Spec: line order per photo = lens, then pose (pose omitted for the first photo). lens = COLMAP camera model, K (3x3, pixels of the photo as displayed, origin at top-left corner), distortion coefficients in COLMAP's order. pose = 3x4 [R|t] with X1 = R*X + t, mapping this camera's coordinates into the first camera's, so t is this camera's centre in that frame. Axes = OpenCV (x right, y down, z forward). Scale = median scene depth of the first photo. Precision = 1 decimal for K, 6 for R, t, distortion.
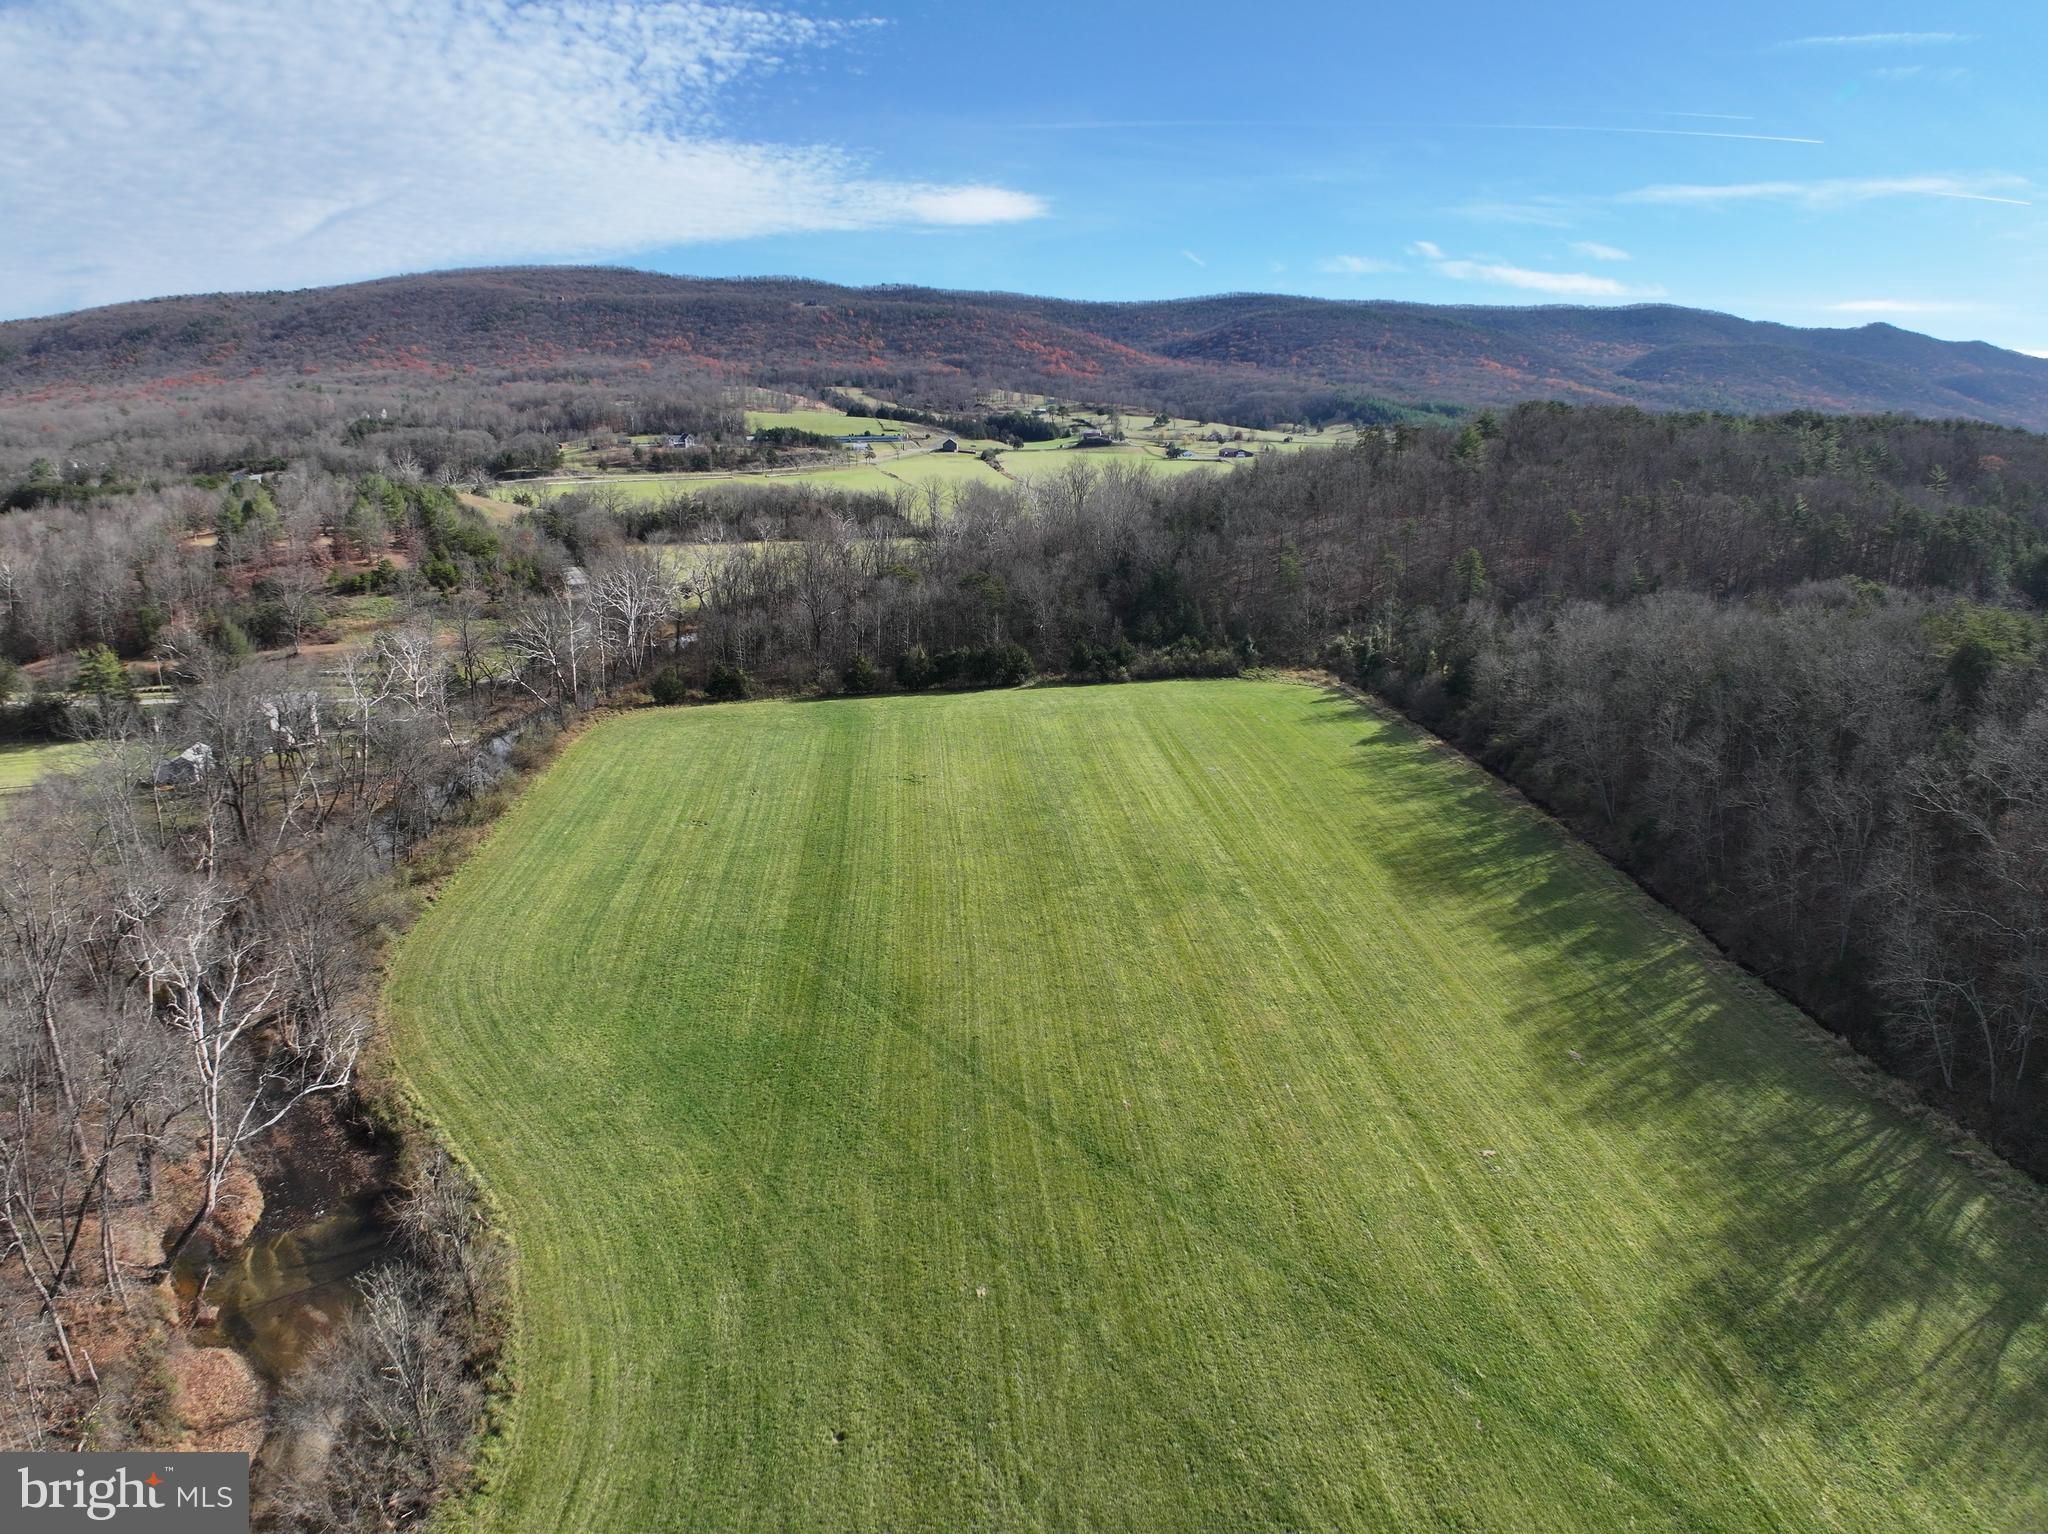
lens RADIAL K [[1275.3, 0, 1026.7], [0, 1275.3, 743.0], [0, 0, 1]] dist [-0.172358, 0.022536]
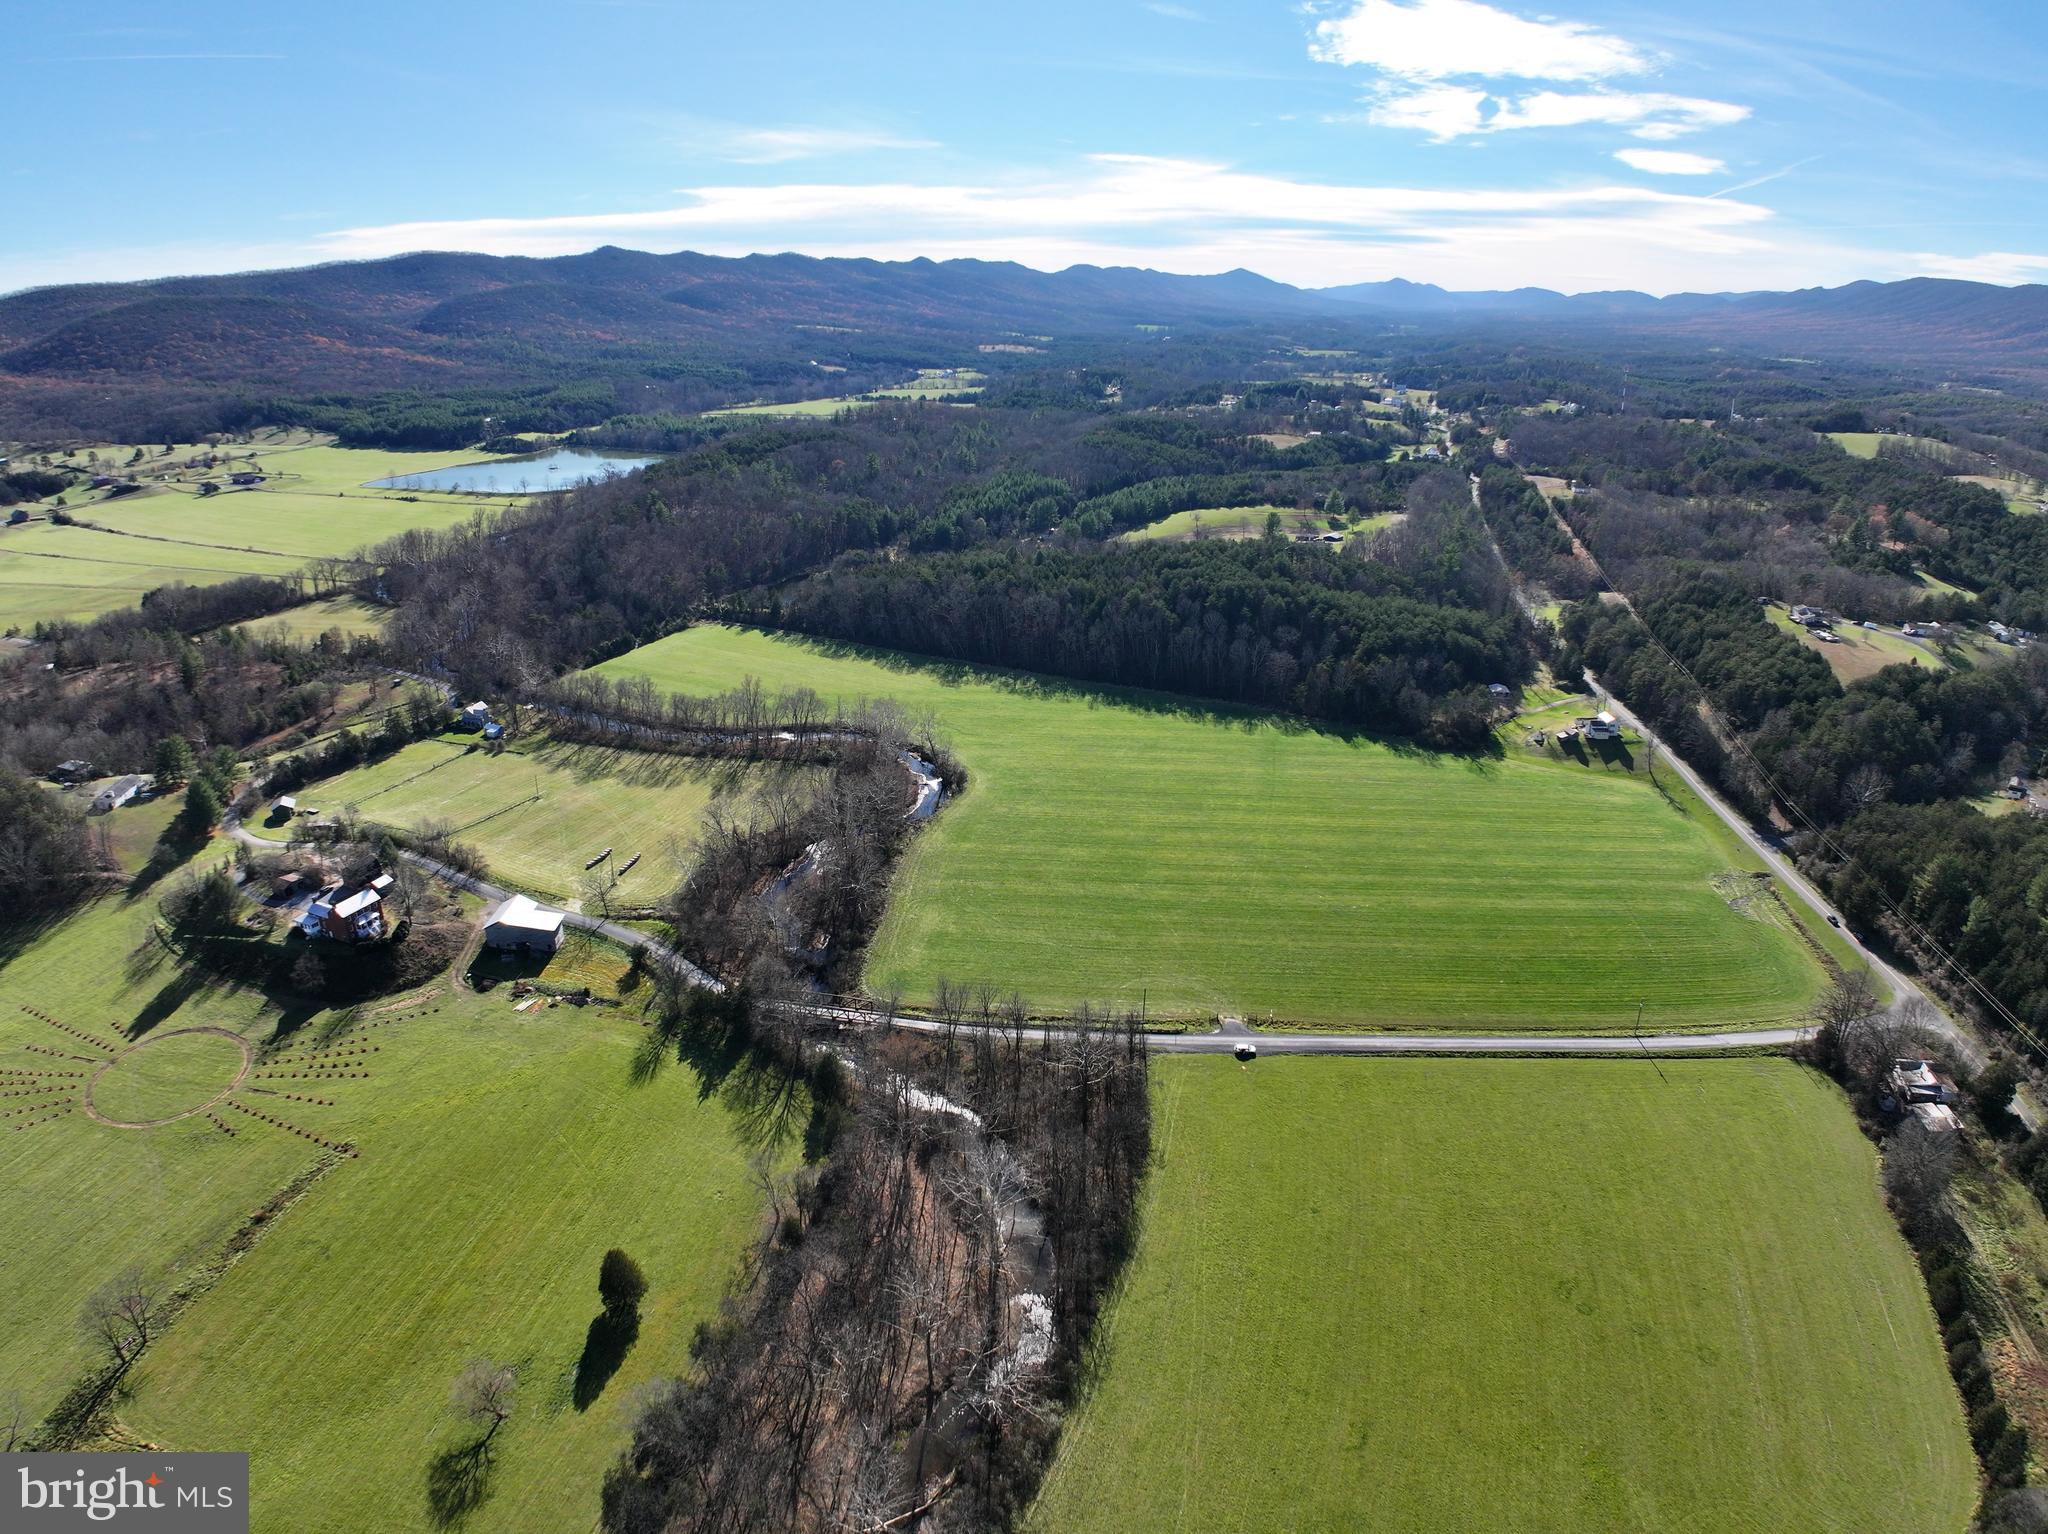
lens RADIAL K [[1262.5, 0, 1044.4], [0, 1262.5, 746.4], [0, 0, 1]] dist [-0.175987, 0.026572]
pose [[0.559325, -0.281515, 0.779682, -0.253308], [0.211328, 0.957915, 0.194267, -0.025487], [-0.801558, 0.056111, 0.595278, -0.198145]]
